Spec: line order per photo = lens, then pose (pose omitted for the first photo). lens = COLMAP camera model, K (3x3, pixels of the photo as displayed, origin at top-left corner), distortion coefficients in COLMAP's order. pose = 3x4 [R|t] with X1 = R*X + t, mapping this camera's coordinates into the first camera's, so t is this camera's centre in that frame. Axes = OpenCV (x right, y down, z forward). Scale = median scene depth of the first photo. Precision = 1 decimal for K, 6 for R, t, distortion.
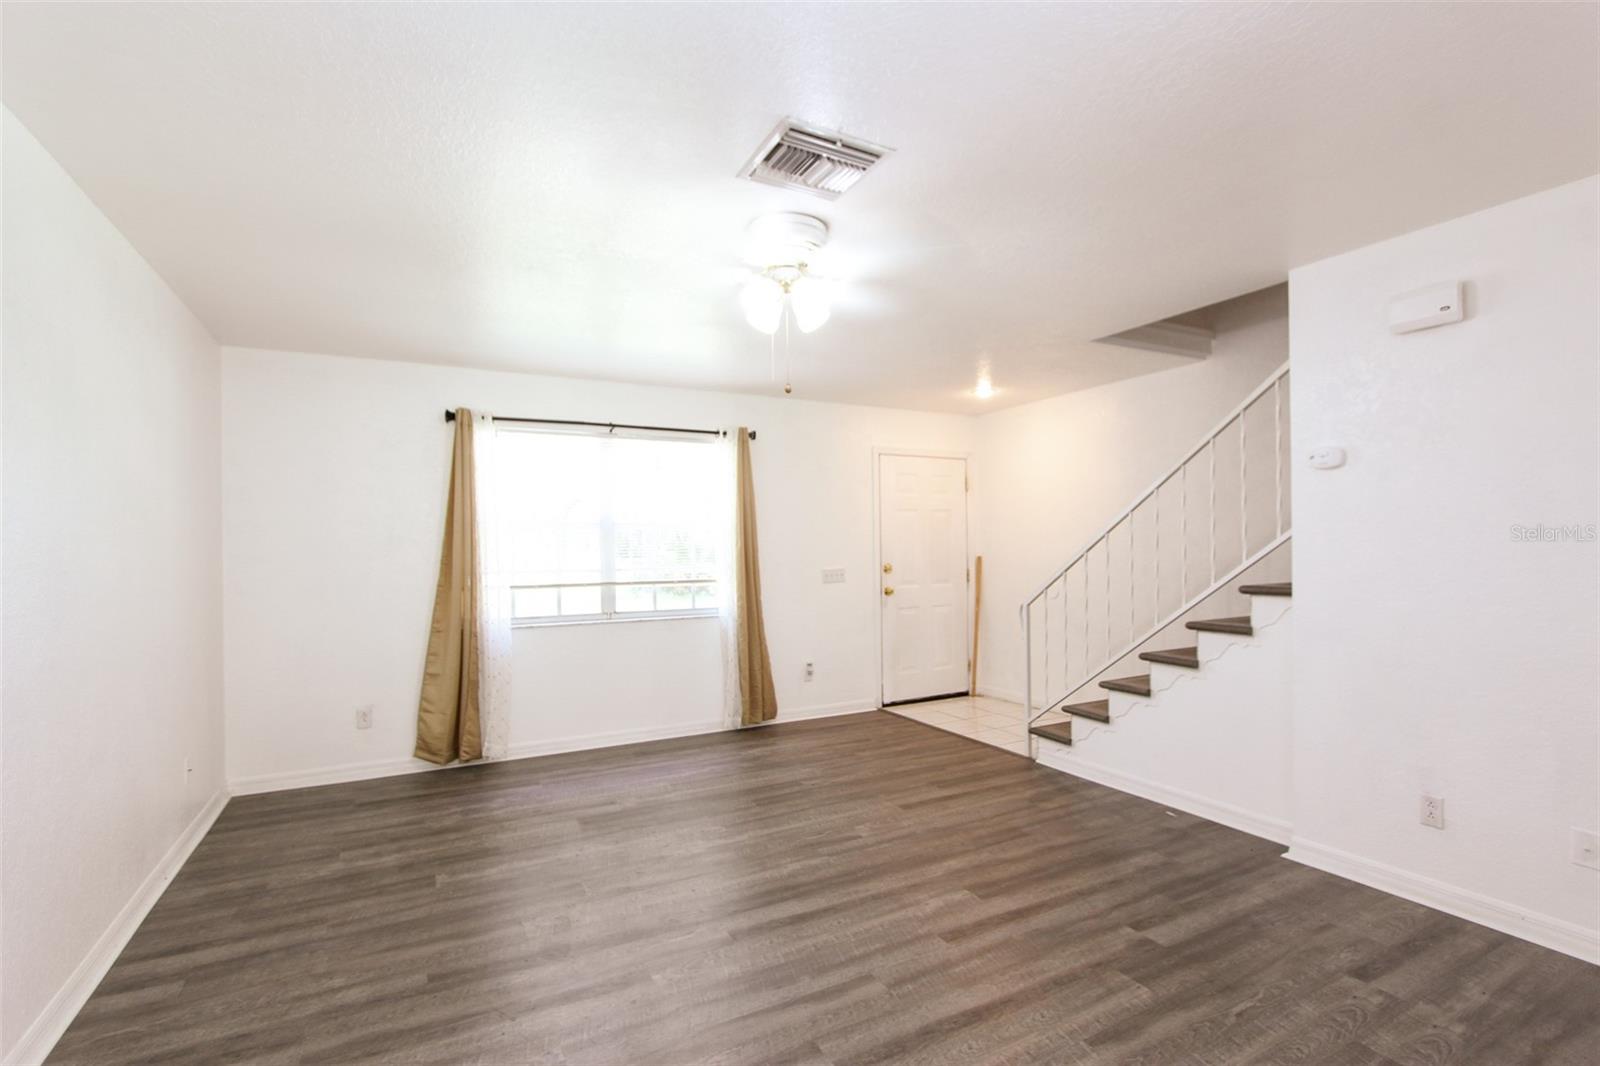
lens RADIAL K [[740.3, 0, 800.4], [0, 740.3, 534.8], [0, 0, 1]] dist [-0.016615, 0.001433]
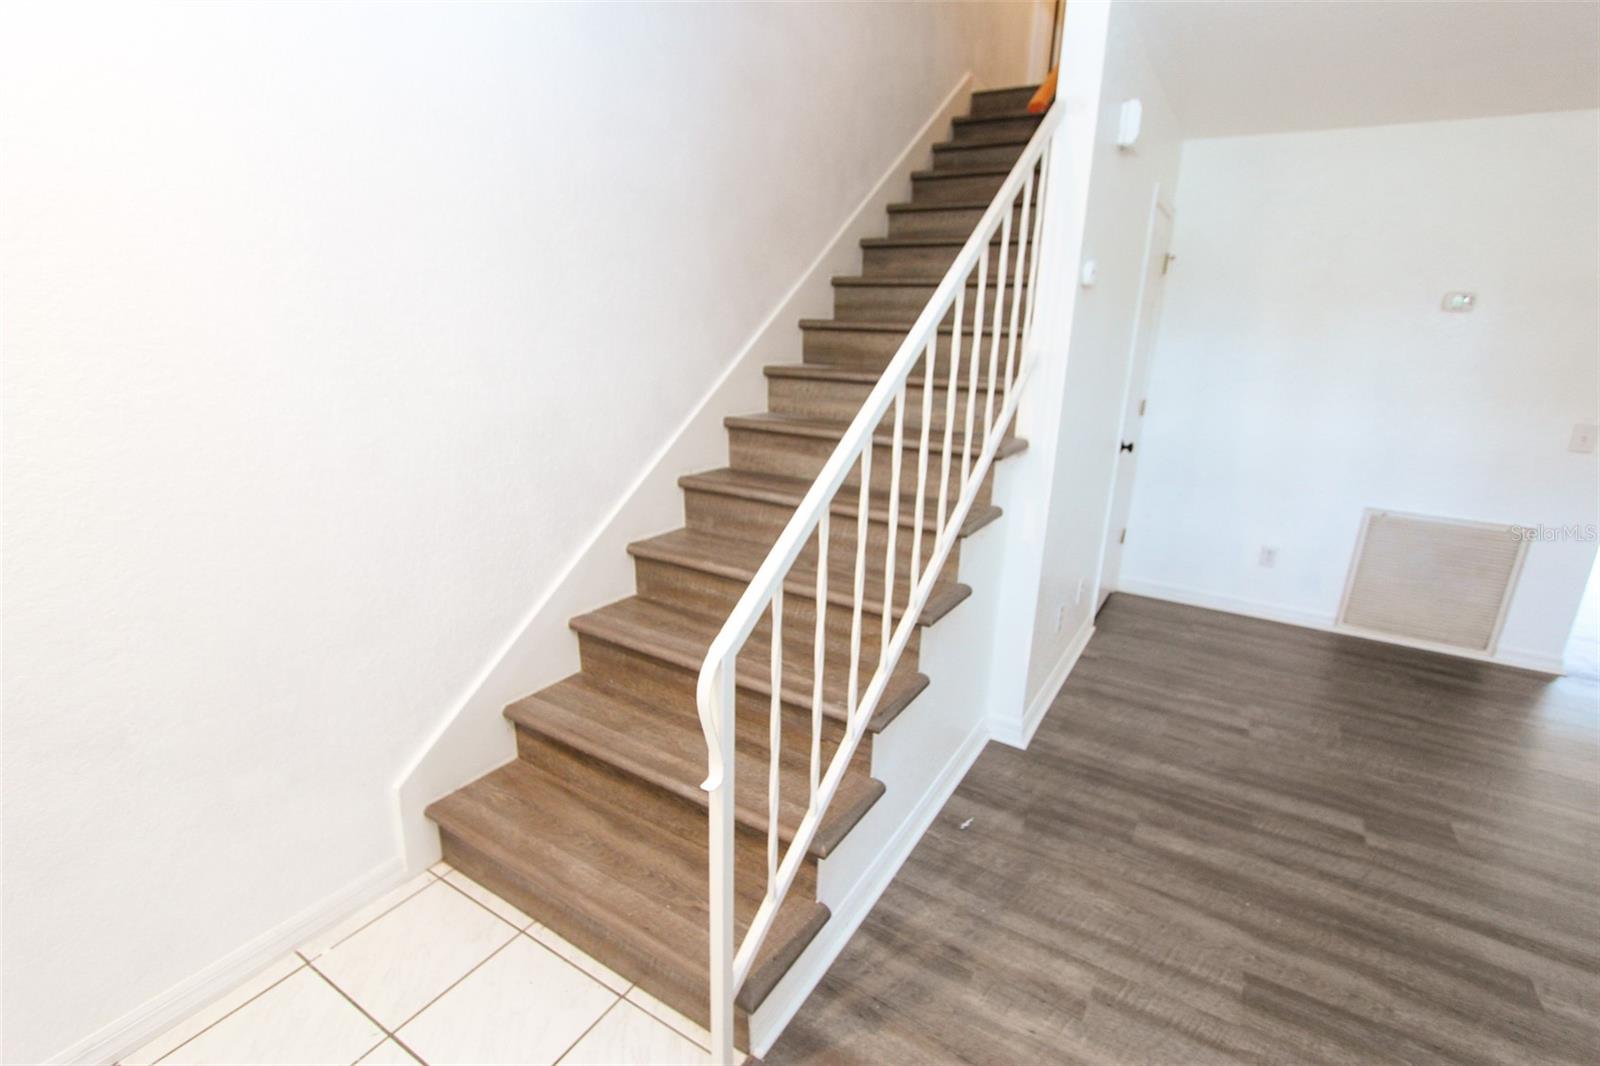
lens RADIAL K [[740.3, 0, 800.1], [0, 740.3, 538.8], [0, 0, 1]] dist [-0.016615, 0.001433]
pose [[-0.512147, -0.241731, 0.824180, 0.150677], [-0.037922, 0.965006, 0.259471, -0.025477], [-0.858060, 0.101633, -0.503391, 1.936050]]
